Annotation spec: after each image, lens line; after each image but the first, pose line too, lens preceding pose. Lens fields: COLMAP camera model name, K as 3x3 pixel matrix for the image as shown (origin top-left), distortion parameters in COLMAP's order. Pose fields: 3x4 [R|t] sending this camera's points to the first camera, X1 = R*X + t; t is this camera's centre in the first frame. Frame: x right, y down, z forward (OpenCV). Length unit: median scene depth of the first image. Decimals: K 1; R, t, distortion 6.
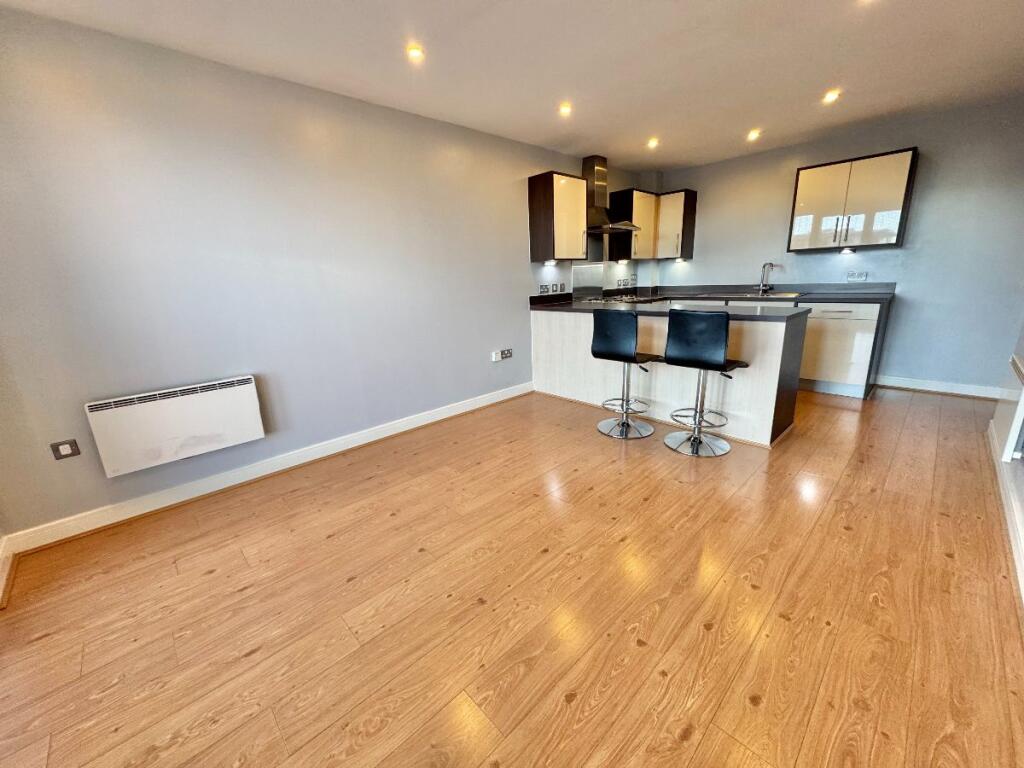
lens RADIAL K [[408.7, 0, 503.1], [0, 408.7, 388.9], [0, 0, 1]] dist [-0.002839, 0.000280]
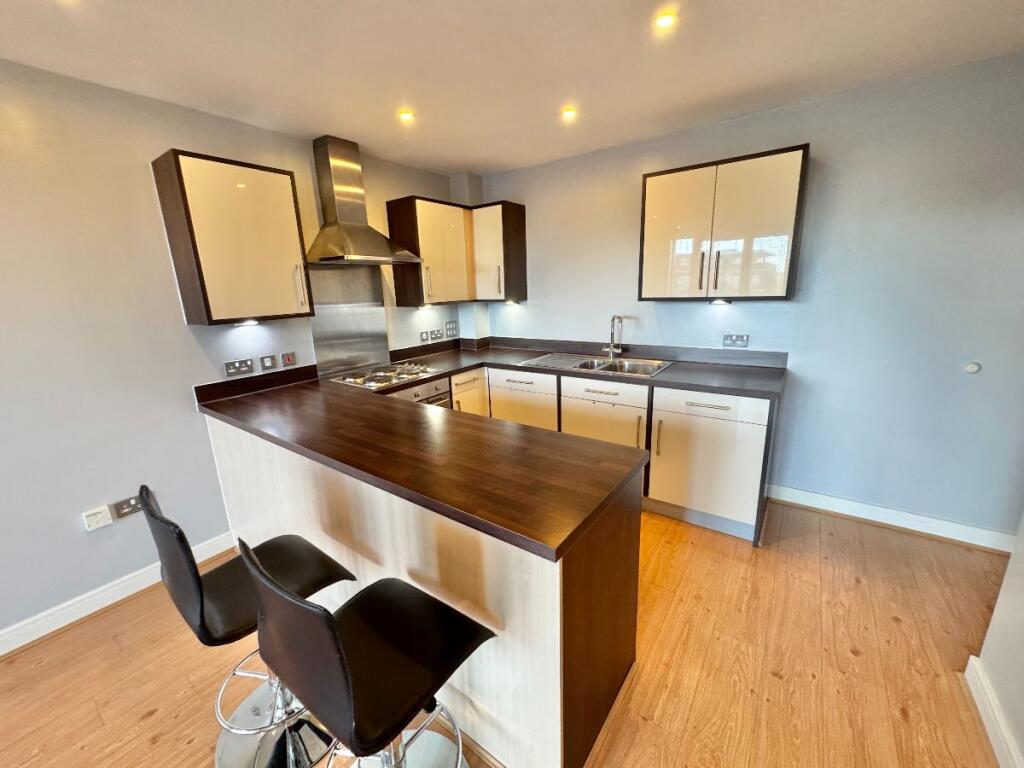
lens RADIAL K [[408.7, 0, 508.0], [0, 408.7, 386.4], [0, 0, 1]] dist [-0.002839, 0.000280]
pose [[0.982417, -0.041162, 0.182107, 0.350804], [0.046698, 0.998565, -0.026217, -0.183901], [-0.180767, 0.034260, 0.982929, 0.384294]]
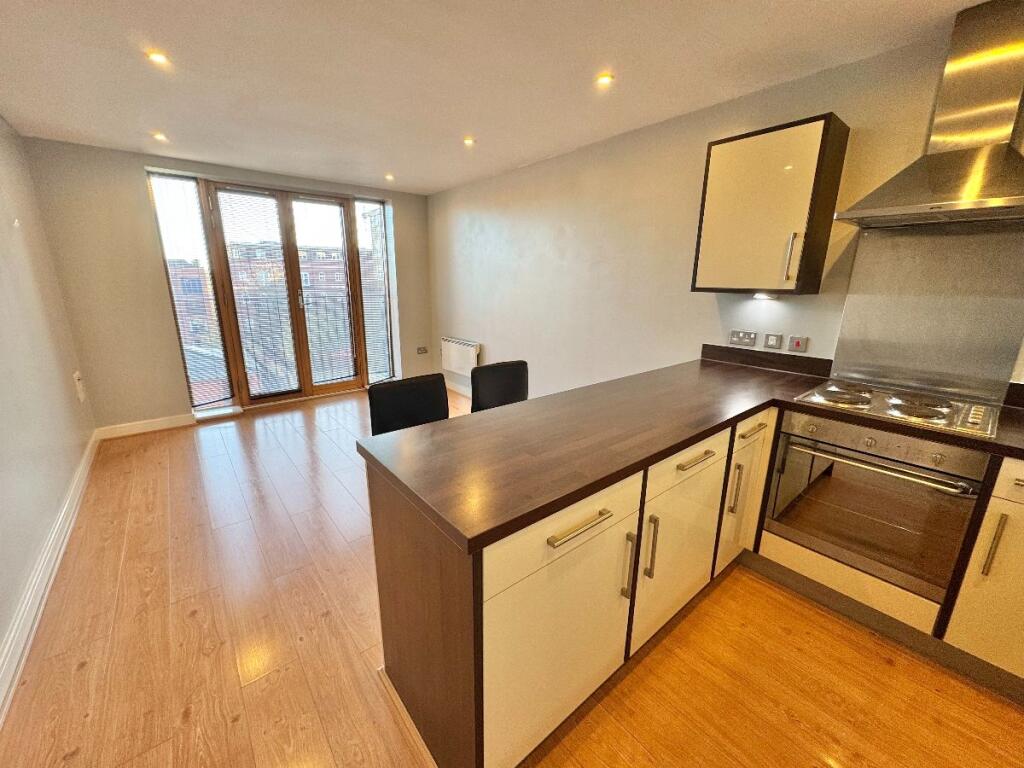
lens RADIAL K [[408.7, 0, 509.1], [0, 408.7, 384.4], [0, 0, 1]] dist [-0.002839, 0.000280]
pose [[-0.072903, 0.287920, -0.954876, 0.678568], [-0.268442, 0.916426, 0.296821, -0.261981], [0.960533, 0.277968, 0.010480, 0.683239]]
